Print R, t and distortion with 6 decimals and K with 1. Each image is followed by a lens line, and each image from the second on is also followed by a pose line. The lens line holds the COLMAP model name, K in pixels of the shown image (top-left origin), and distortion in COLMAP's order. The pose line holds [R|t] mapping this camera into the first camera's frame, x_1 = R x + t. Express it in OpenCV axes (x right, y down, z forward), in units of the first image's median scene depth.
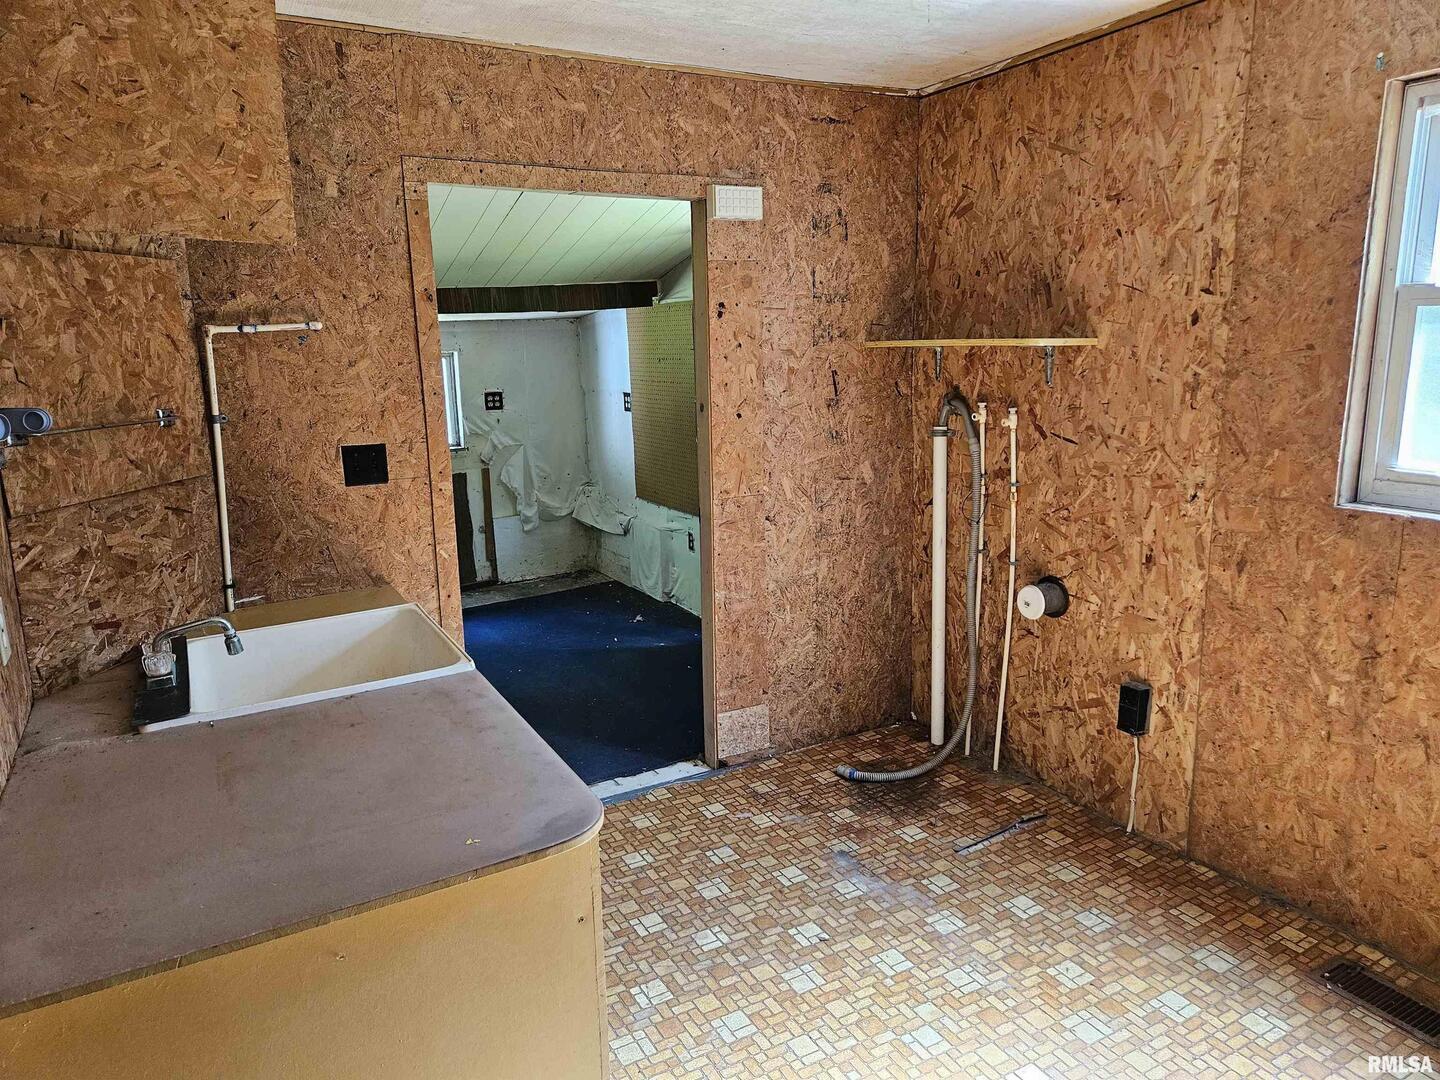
lens RADIAL K [[949.4, 0, 722.5], [0, 949.4, 542.6], [0, 0, 1]] dist [0.070308, -0.056254]
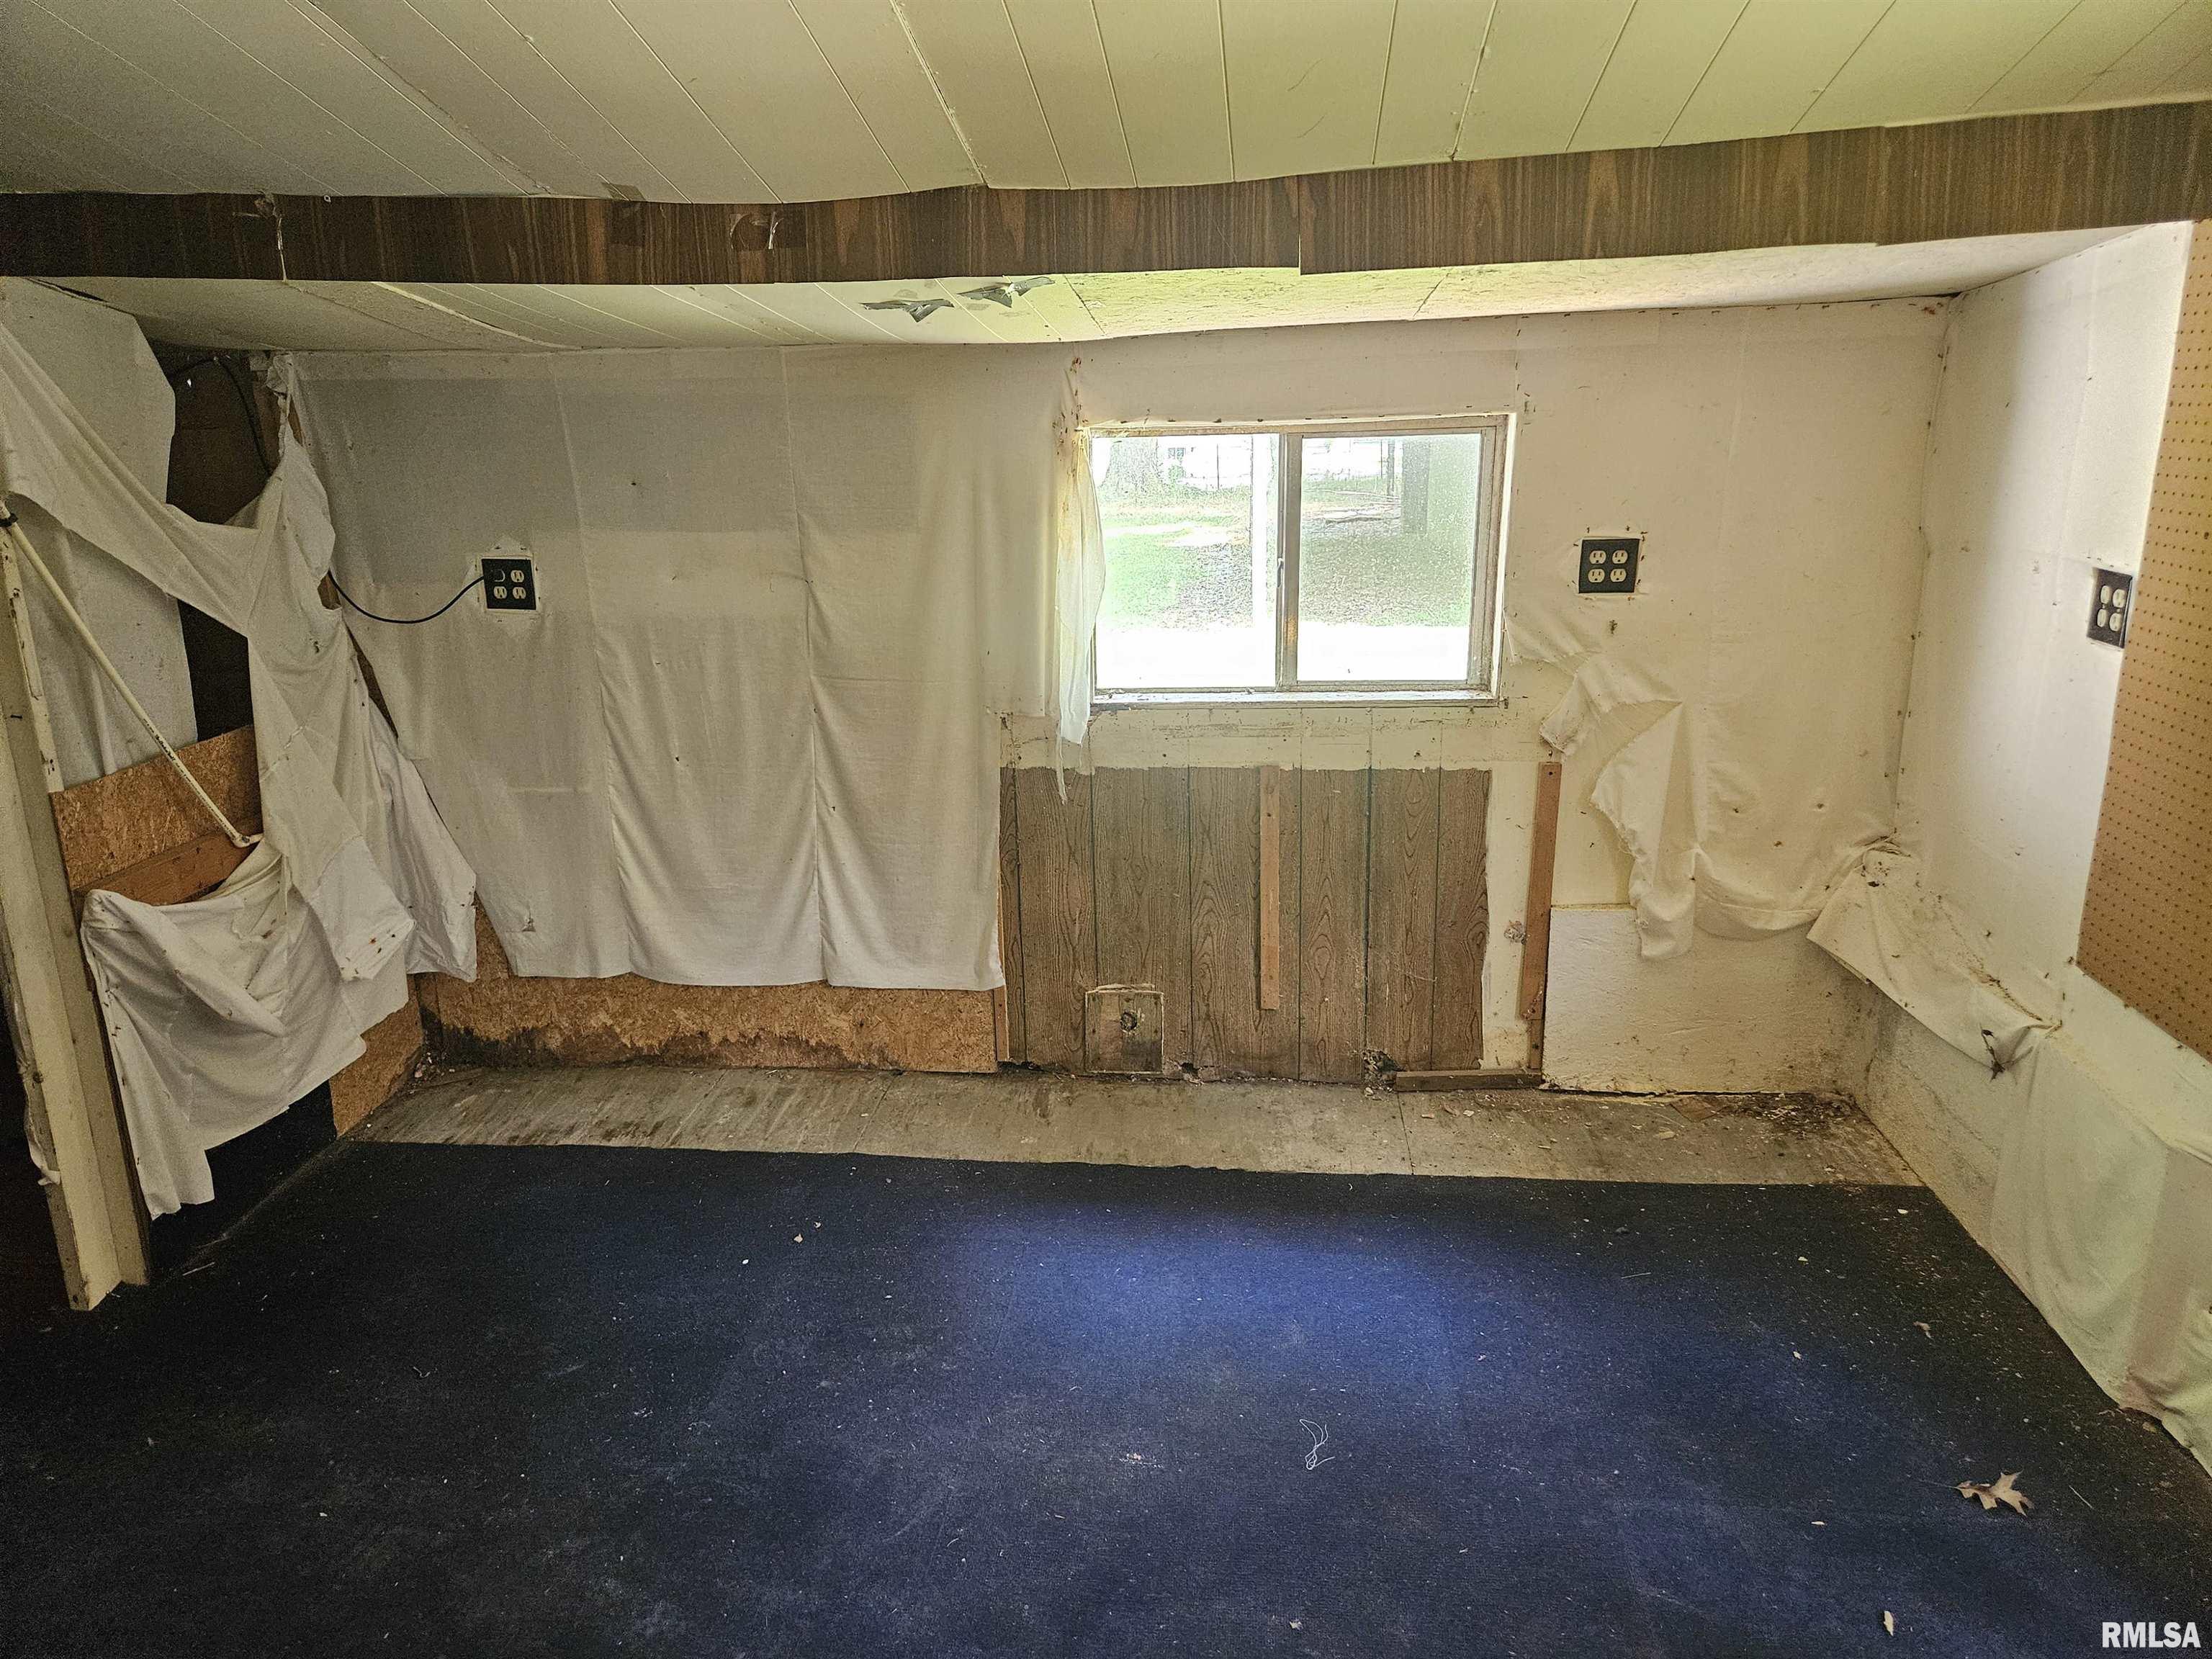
lens RADIAL K [[1458.3, 0, 1097.2], [0, 1458.3, 838.0], [0, 0, 1]] dist [0.070308, -0.056254]
pose [[0.802857, 0.169401, -0.571598, -0.074567], [-0.120305, 0.985092, 0.122966, -0.096457], [0.583907, -0.029958, 0.811267, 0.479162]]
